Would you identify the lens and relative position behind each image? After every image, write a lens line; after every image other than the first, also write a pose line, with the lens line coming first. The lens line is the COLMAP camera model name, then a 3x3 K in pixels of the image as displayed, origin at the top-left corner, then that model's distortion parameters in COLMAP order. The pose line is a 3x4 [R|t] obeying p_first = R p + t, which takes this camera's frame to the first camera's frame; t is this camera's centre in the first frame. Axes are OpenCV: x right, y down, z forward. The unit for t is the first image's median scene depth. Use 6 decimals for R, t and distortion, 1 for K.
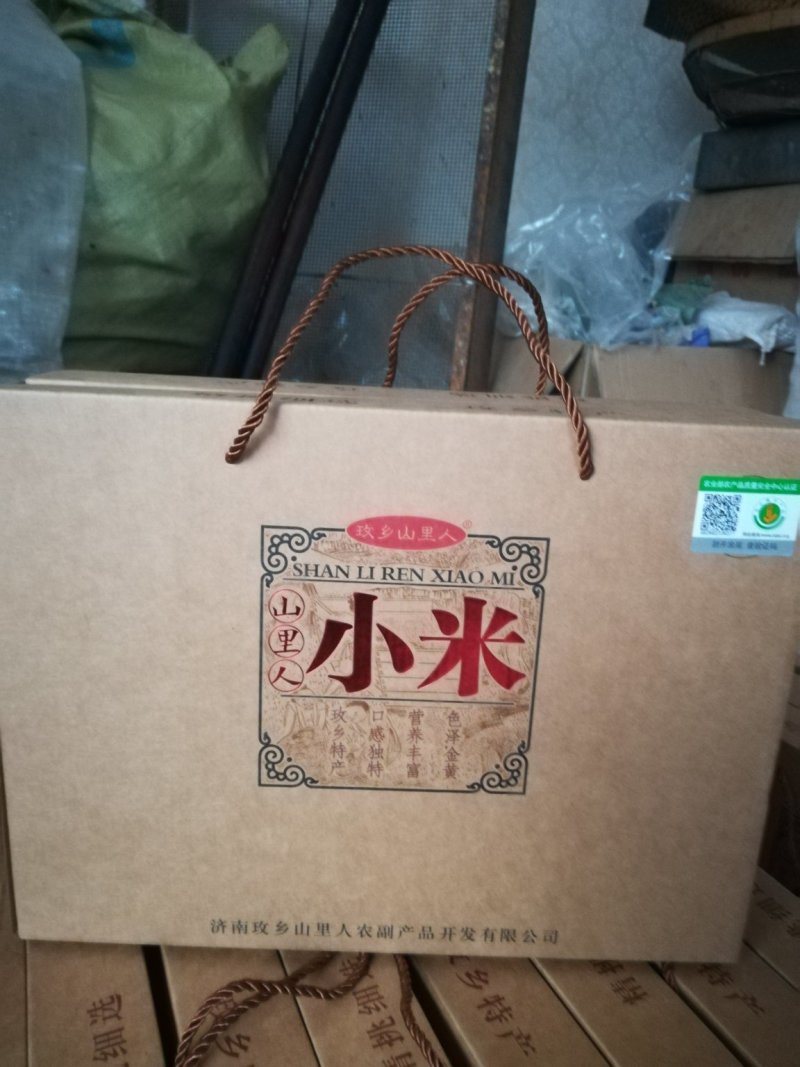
lens RADIAL K [[806.7, 0, 400.0], [0, 806.7, 533.5], [0, 0, 1]] dist [0.062349, -0.127274]
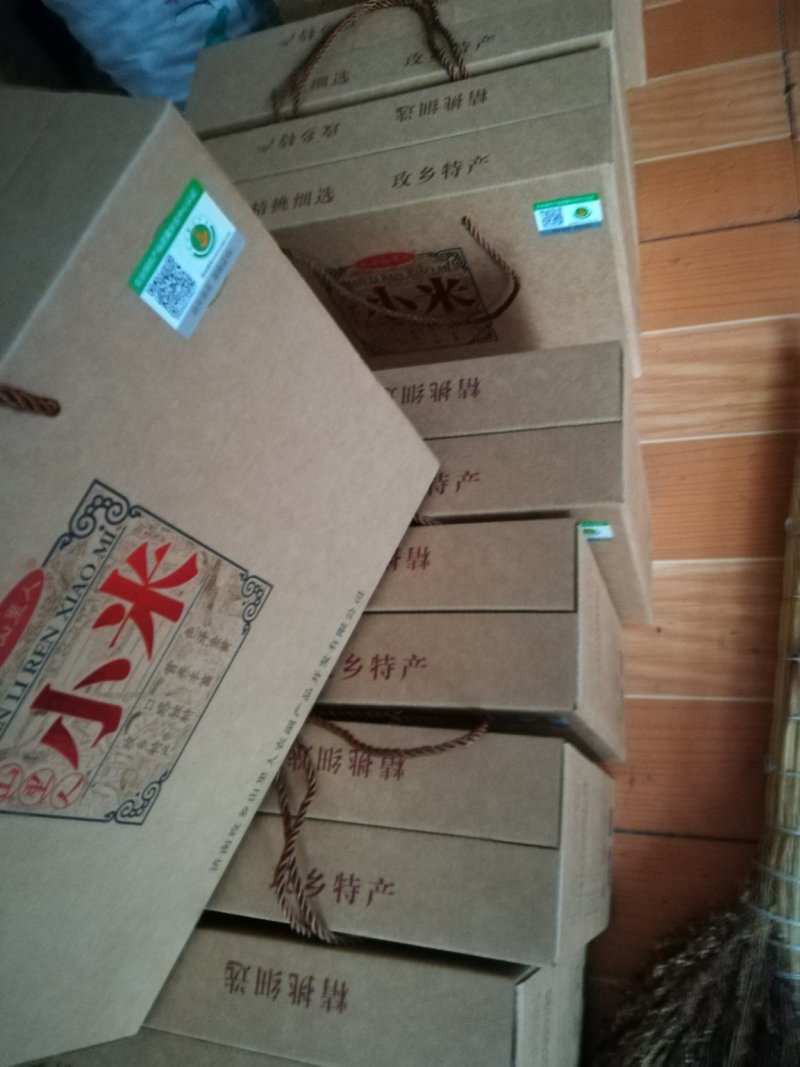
lens RADIAL K [[806.7, 0, 400.0], [0, 806.7, 533.5], [0, 0, 1]] dist [0.062349, -0.127274]
pose [[0.450336, -0.884737, 0.120158, 0.172746], [0.582415, 0.393087, 0.711530, -0.370259], [-0.676749, -0.250446, 0.692306, 0.201096]]
